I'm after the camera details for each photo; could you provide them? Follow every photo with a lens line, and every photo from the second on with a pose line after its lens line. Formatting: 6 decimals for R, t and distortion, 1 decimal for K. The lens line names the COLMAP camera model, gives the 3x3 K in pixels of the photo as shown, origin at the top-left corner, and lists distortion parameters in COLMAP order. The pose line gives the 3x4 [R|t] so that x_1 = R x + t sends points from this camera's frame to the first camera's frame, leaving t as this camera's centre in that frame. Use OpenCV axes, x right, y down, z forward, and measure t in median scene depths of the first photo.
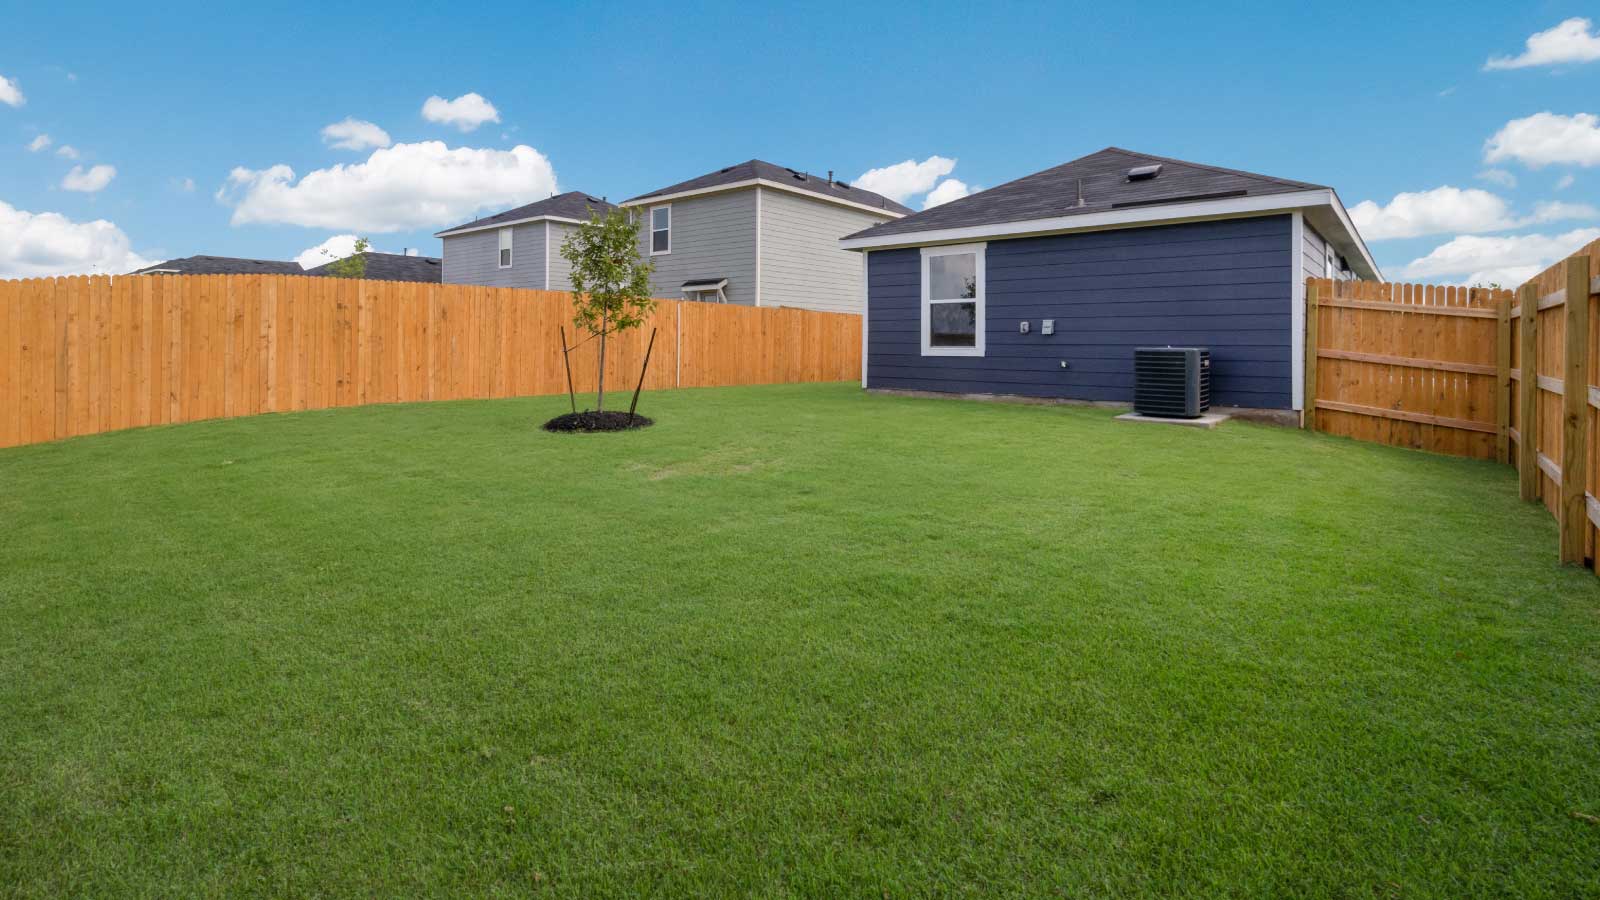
lens RADIAL K [[776.1, 0, 804.7], [0, 776.1, 449.8], [0, 0, 1]] dist [0.011637, -0.000521]
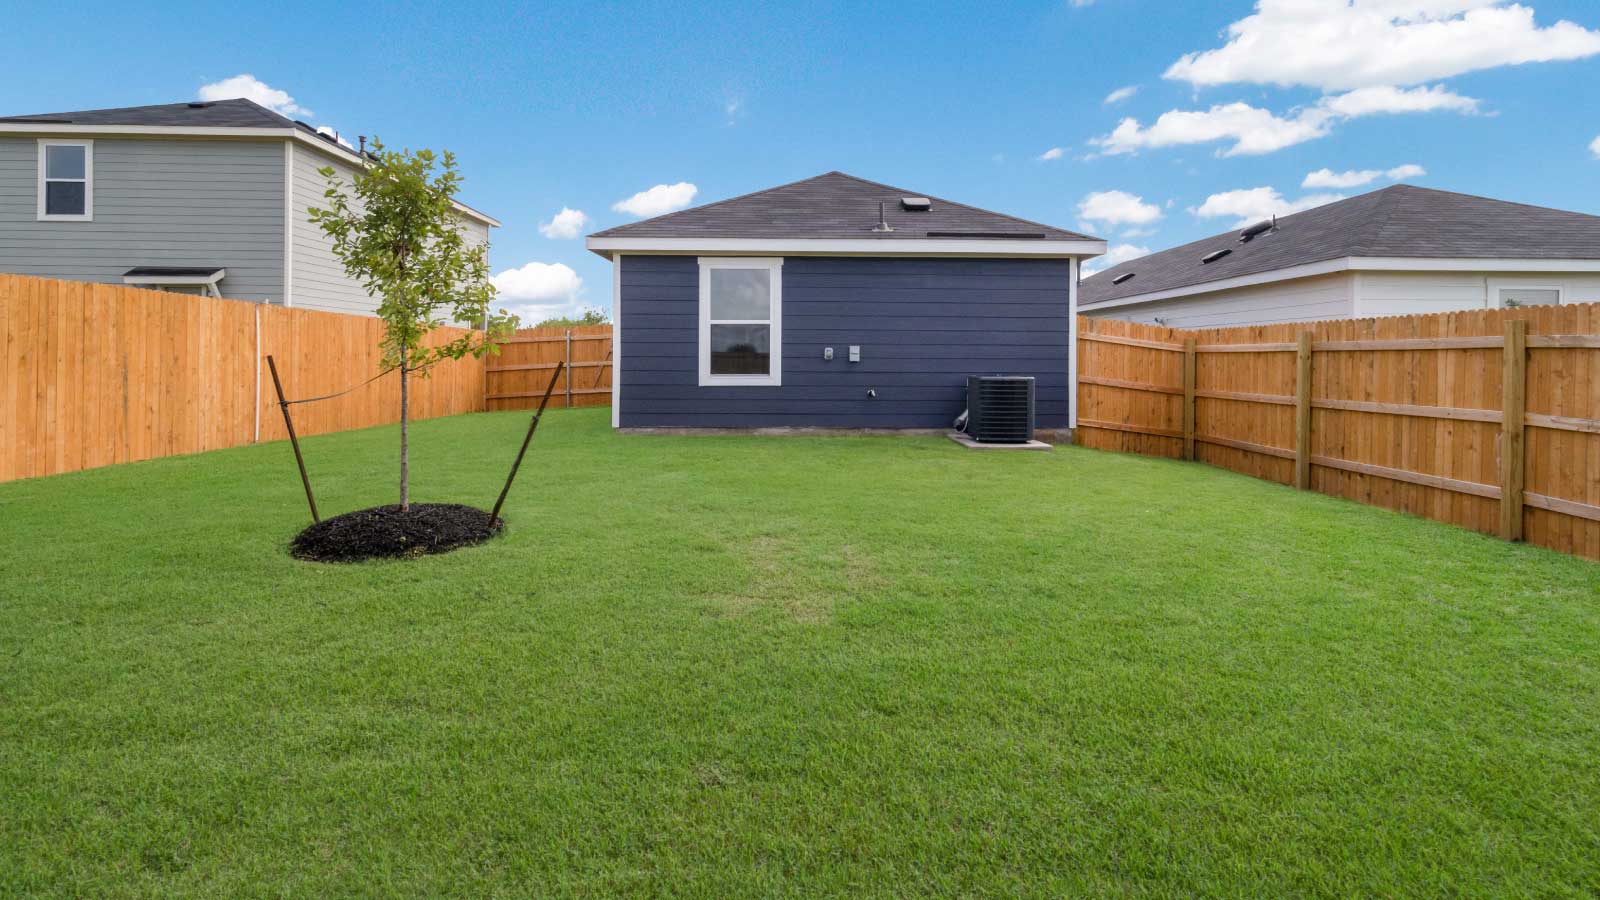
lens RADIAL K [[776.1, 0, 806.7], [0, 776.1, 438.4], [0, 0, 1]] dist [0.011637, -0.000521]
pose [[0.740982, -0.073320, 0.667510, -0.340130], [0.091682, 0.995759, 0.007602, -0.063684], [-0.665237, 0.055566, 0.744562, 0.321205]]
